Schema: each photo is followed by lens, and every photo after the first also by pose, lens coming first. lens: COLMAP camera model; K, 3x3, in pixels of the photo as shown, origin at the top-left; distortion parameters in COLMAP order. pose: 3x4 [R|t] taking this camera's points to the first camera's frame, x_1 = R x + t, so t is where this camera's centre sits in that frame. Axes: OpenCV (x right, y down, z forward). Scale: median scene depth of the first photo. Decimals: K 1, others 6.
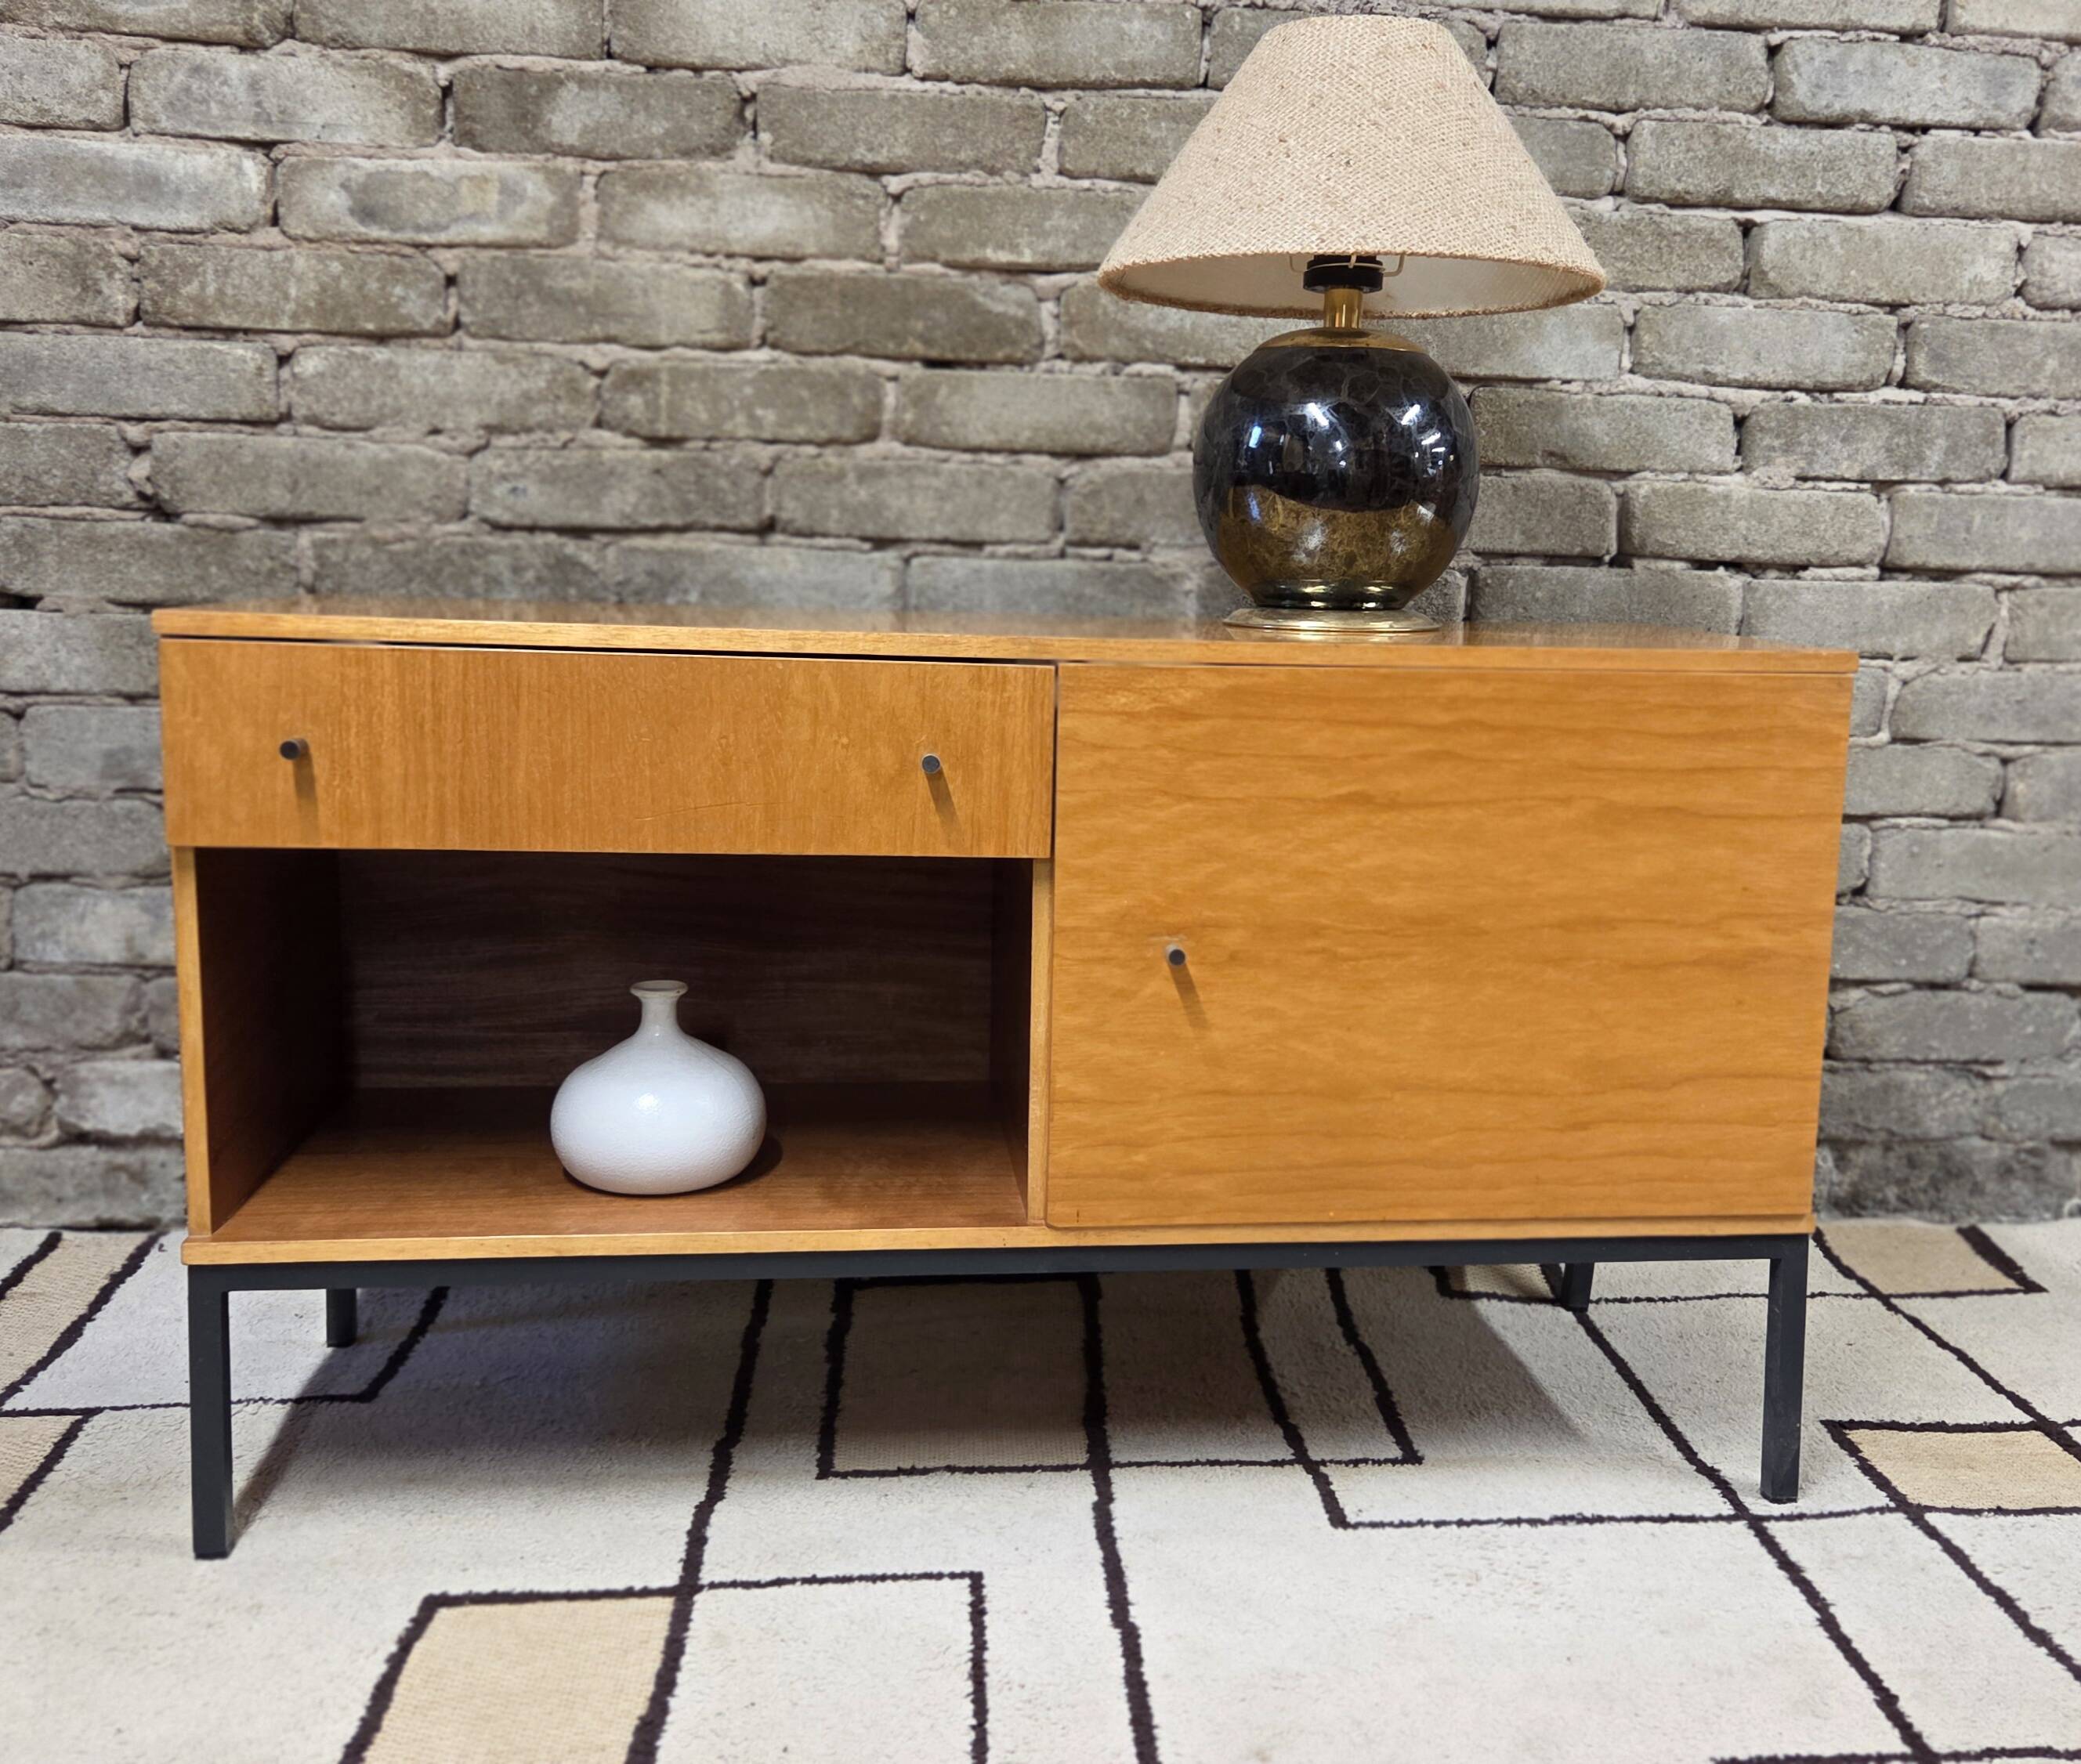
lens RADIAL K [[2122.7, 0, 1153.0], [0, 2122.7, 851.0], [0, 0, 1]] dist [0.041158, 0.000000]
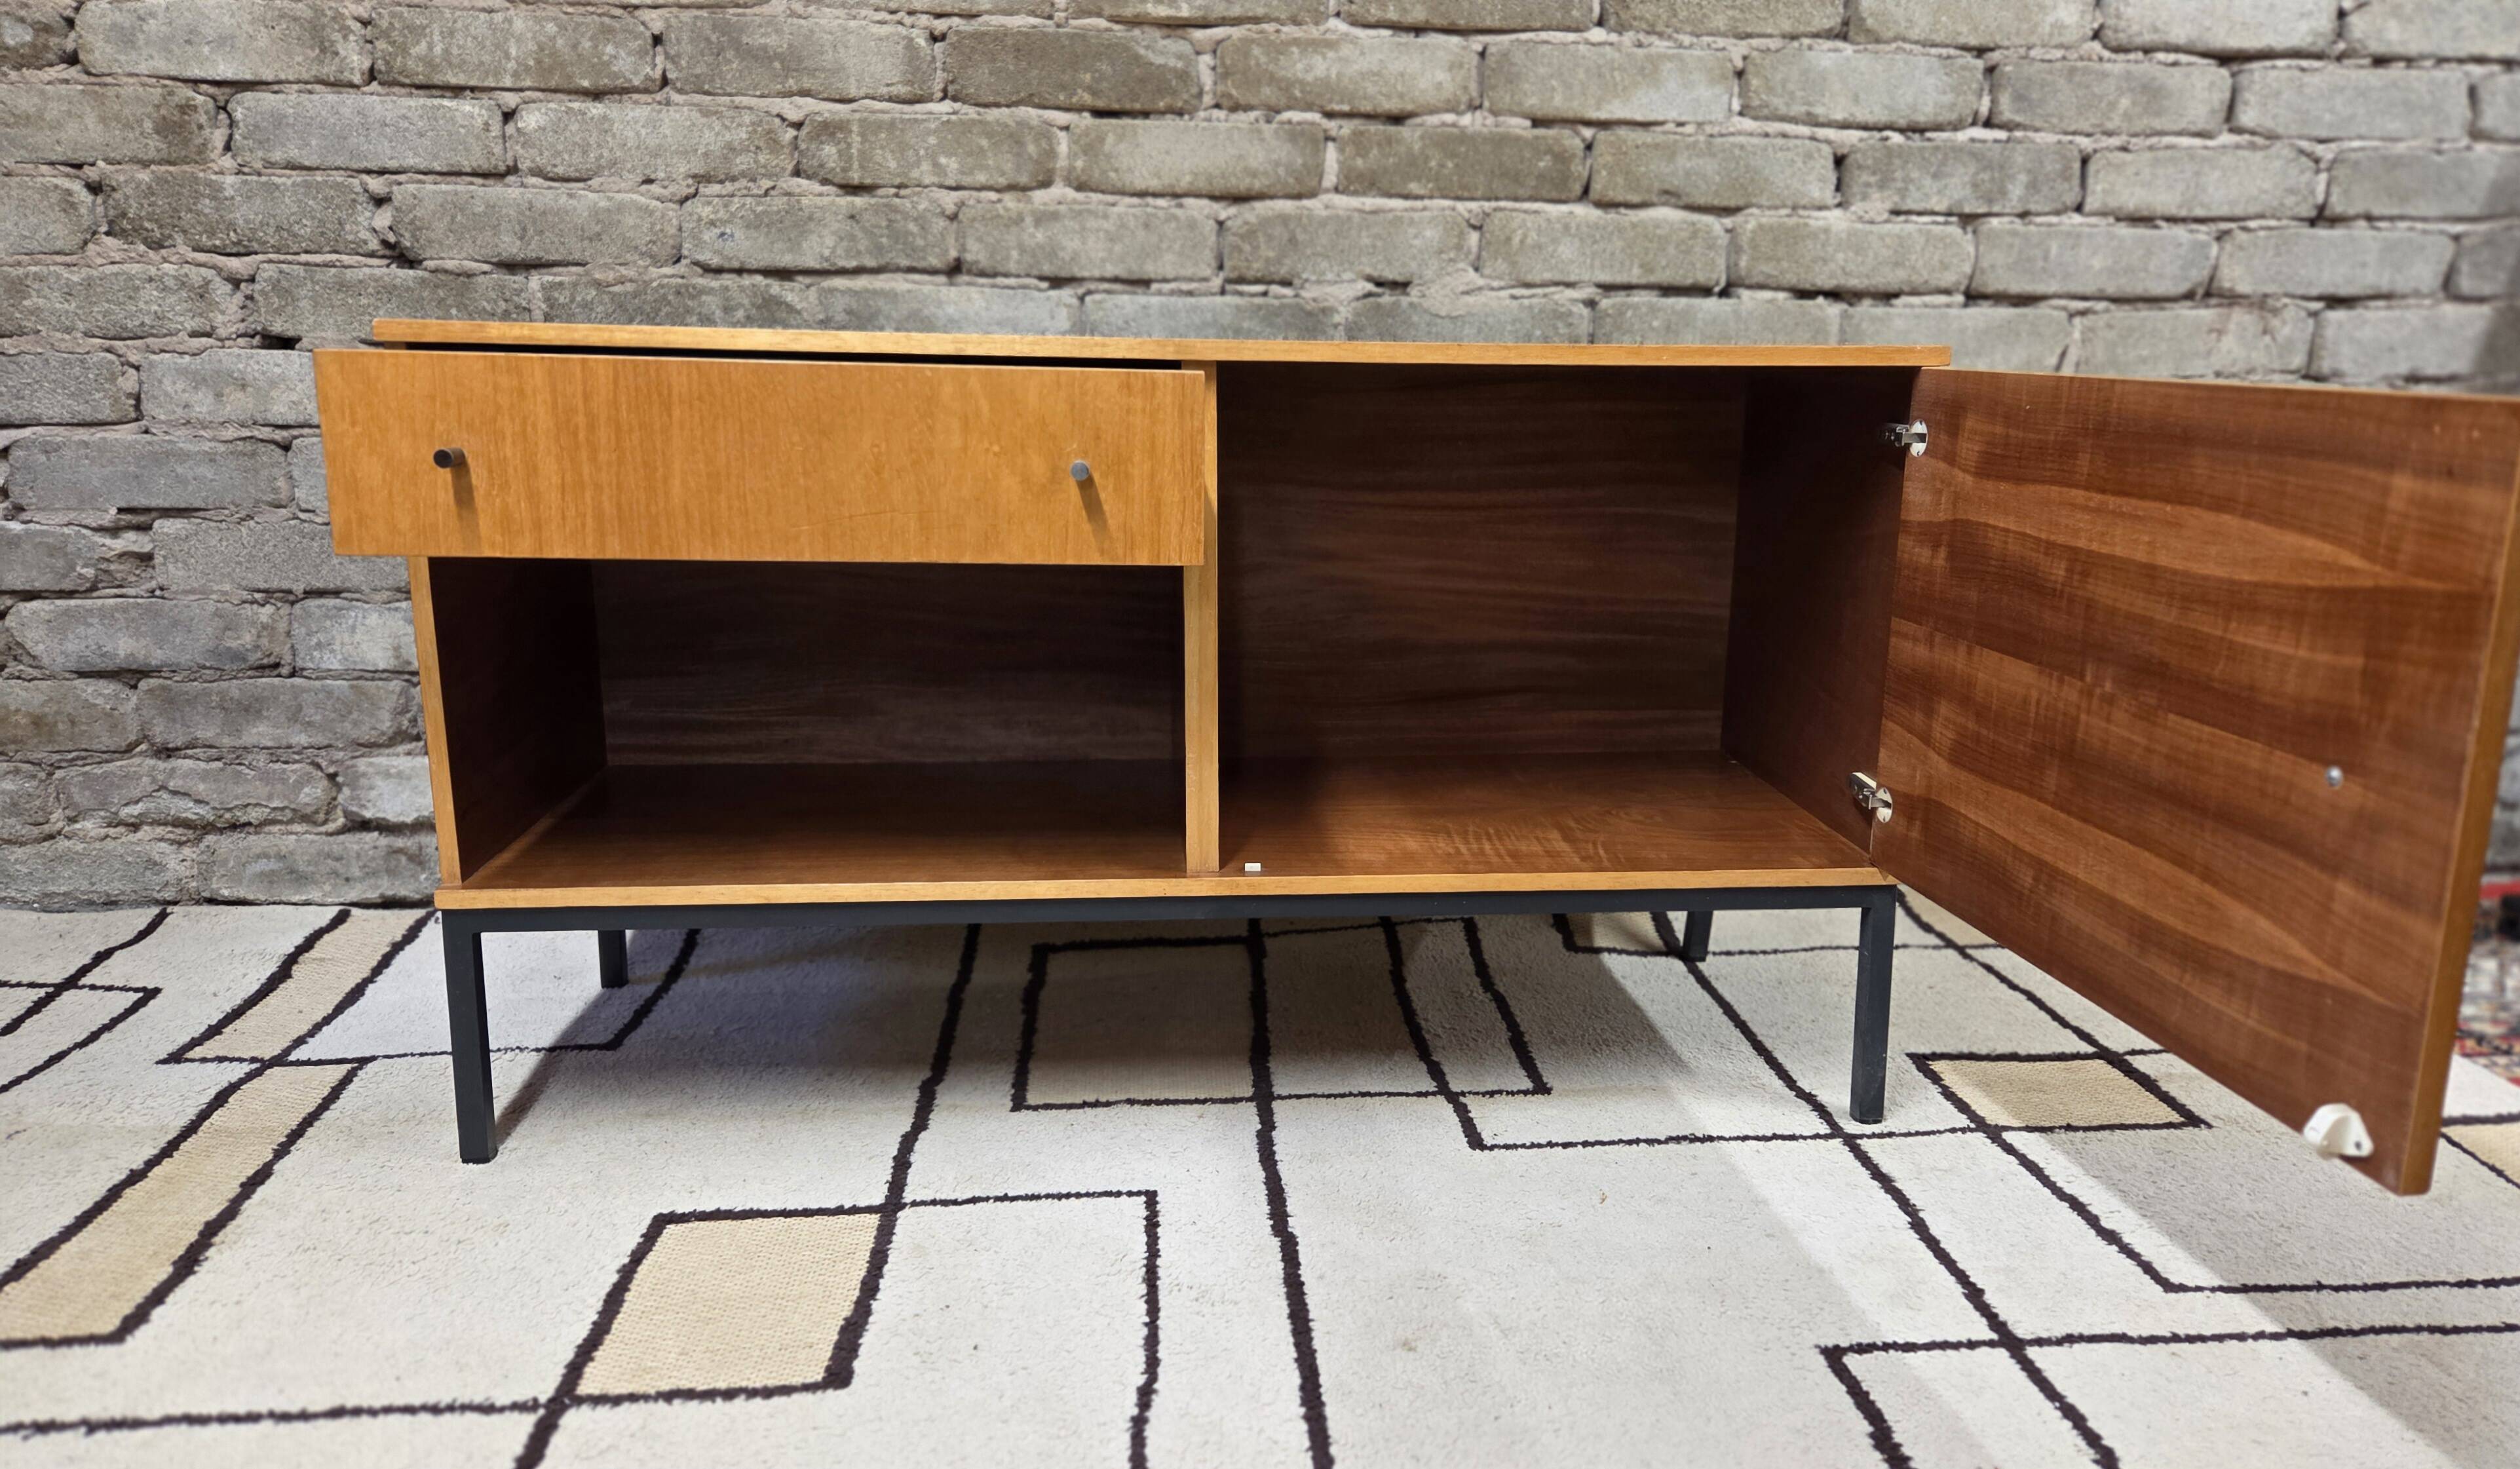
lens RADIAL K [[1774.5, 0, 1308.2], [0, 1774.5, 728.7], [0, 0, 1]] dist [0.052322, -0.041083]
pose [[0.999886, -0.012062, -0.009082, 0.007943], [0.012633, 0.997766, 0.065598, 0.028132], [0.008271, -0.065706, 0.997805, 0.065649]]
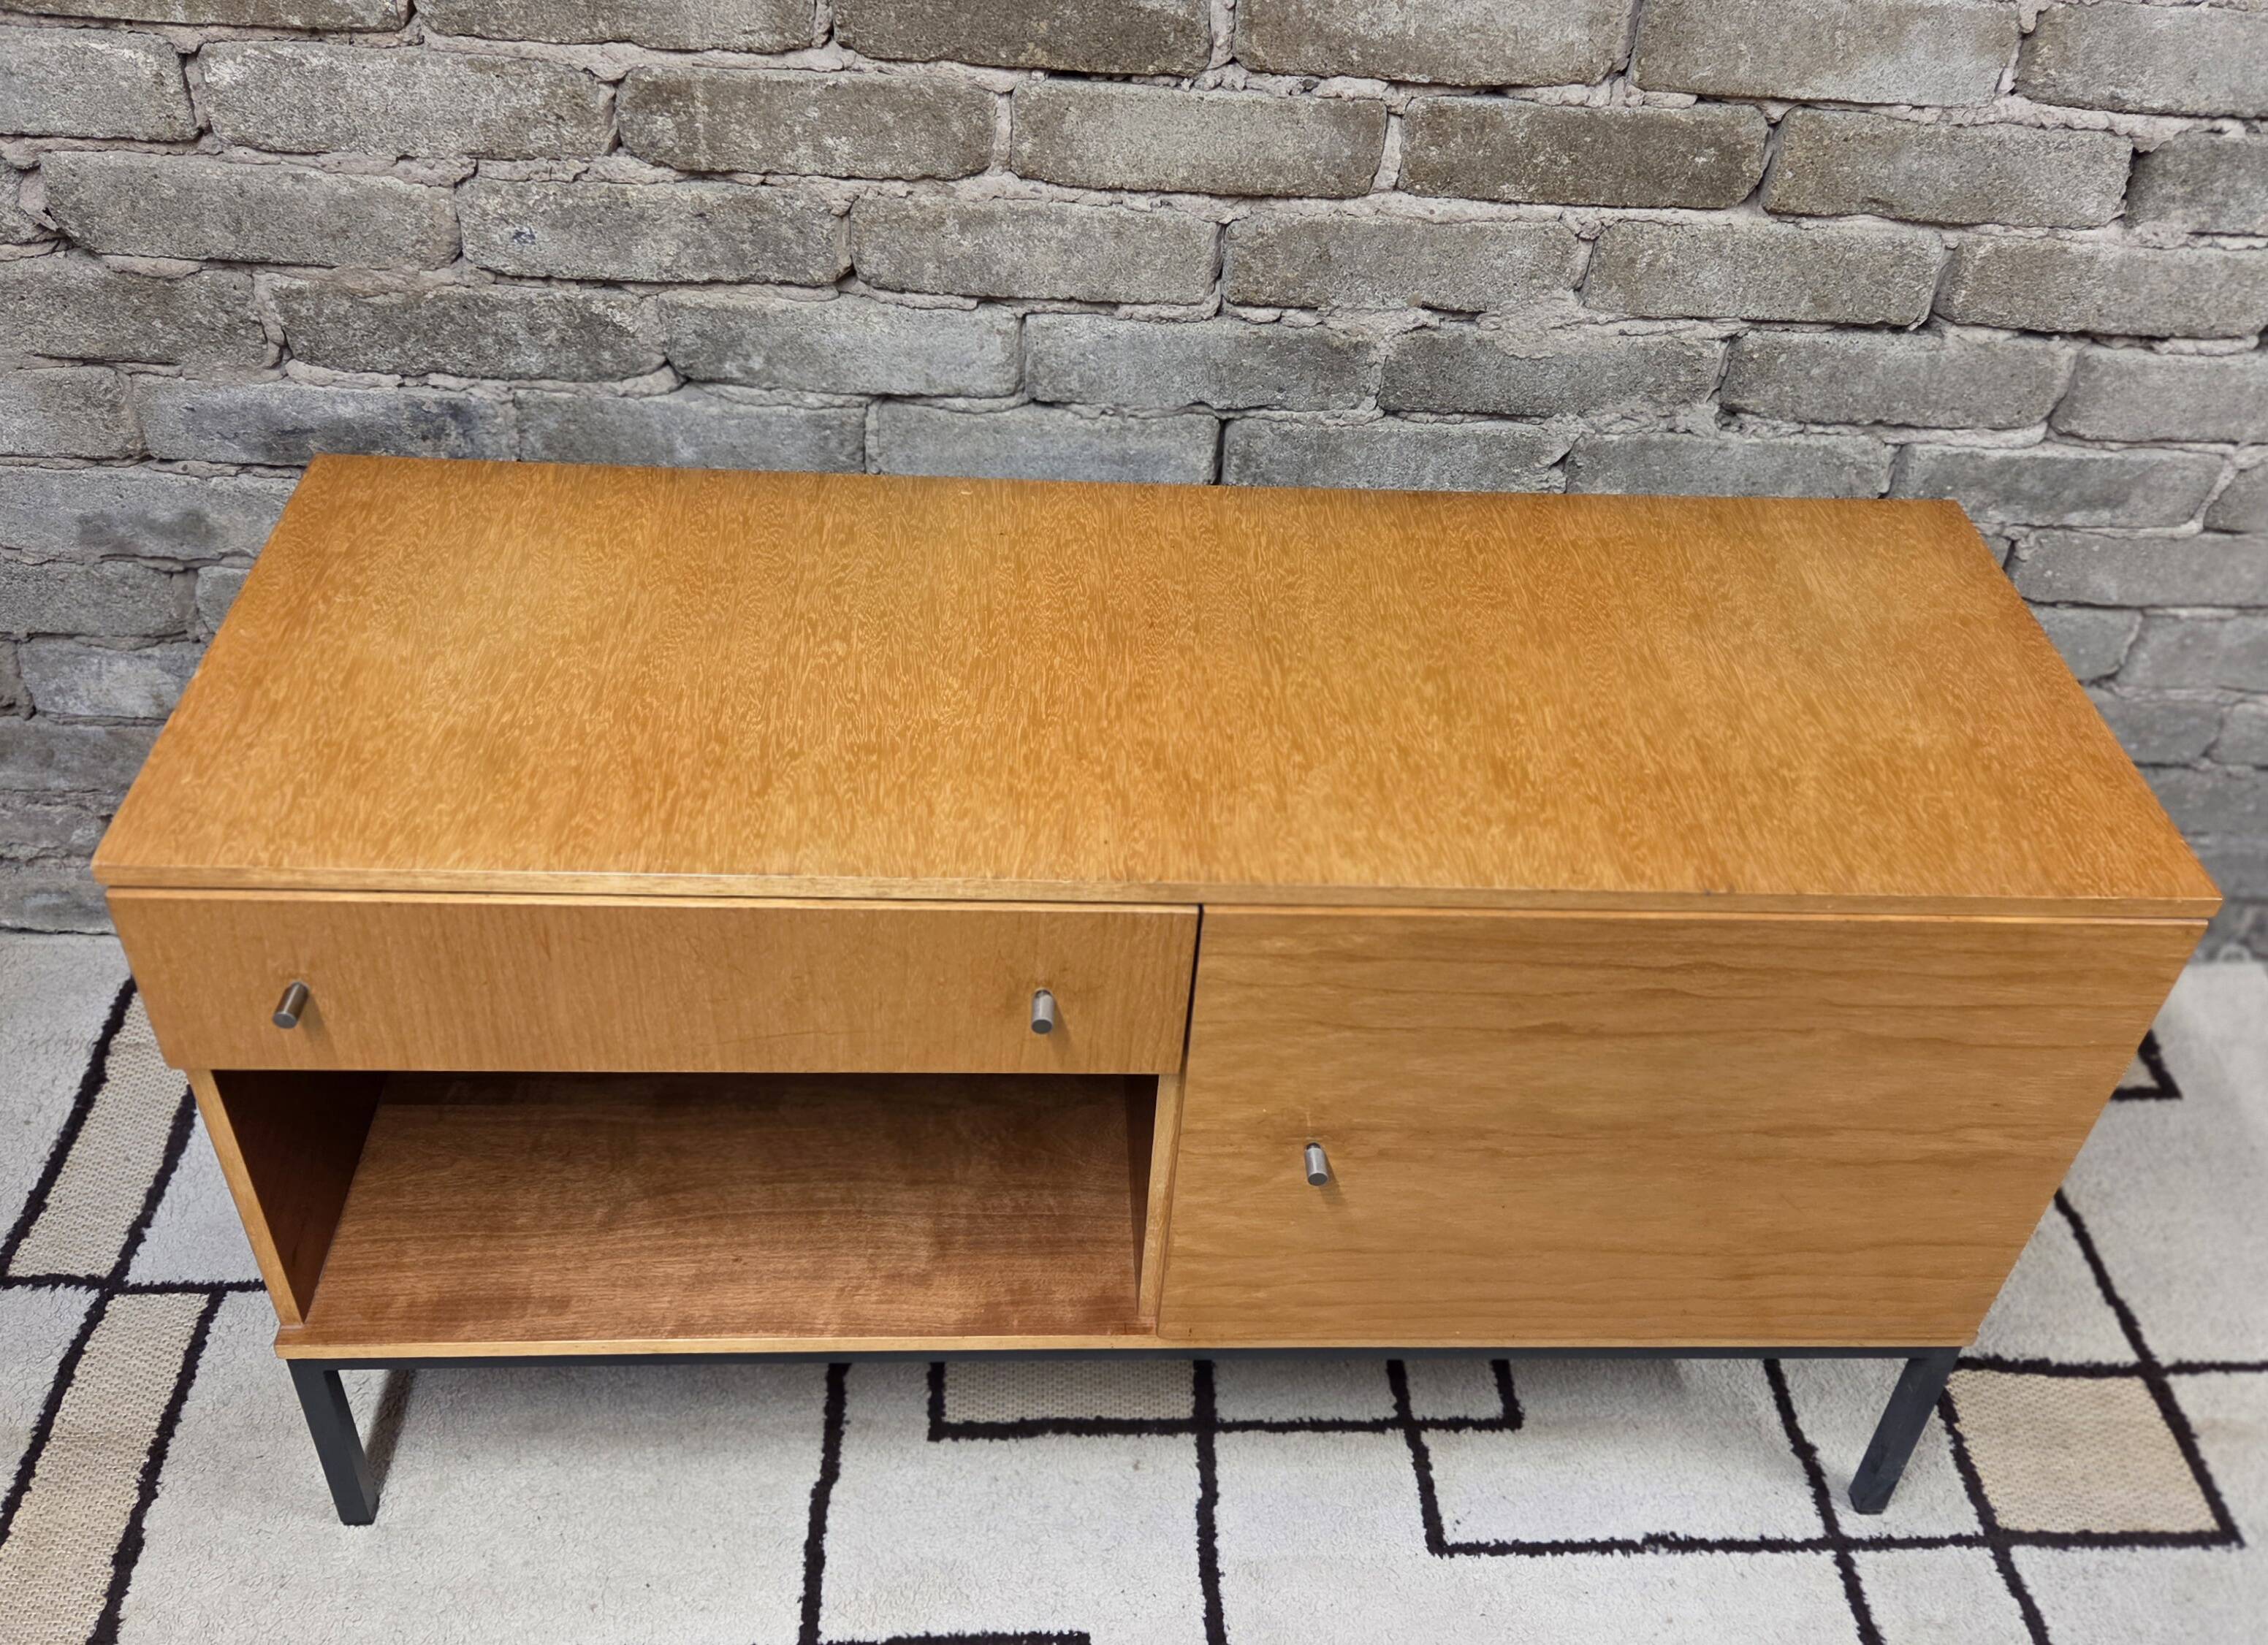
lens RADIAL K [[1969.0, 0, 1157.7], [0, 1969.0, 812.7], [0, 0, 1]] dist [0.060575, -0.051285]
pose [[0.997719, 0.065229, -0.017351, -0.042039], [-0.046556, 0.851165, 0.522829, -0.380401], [0.048872, -0.520829, 0.852261, 0.288841]]
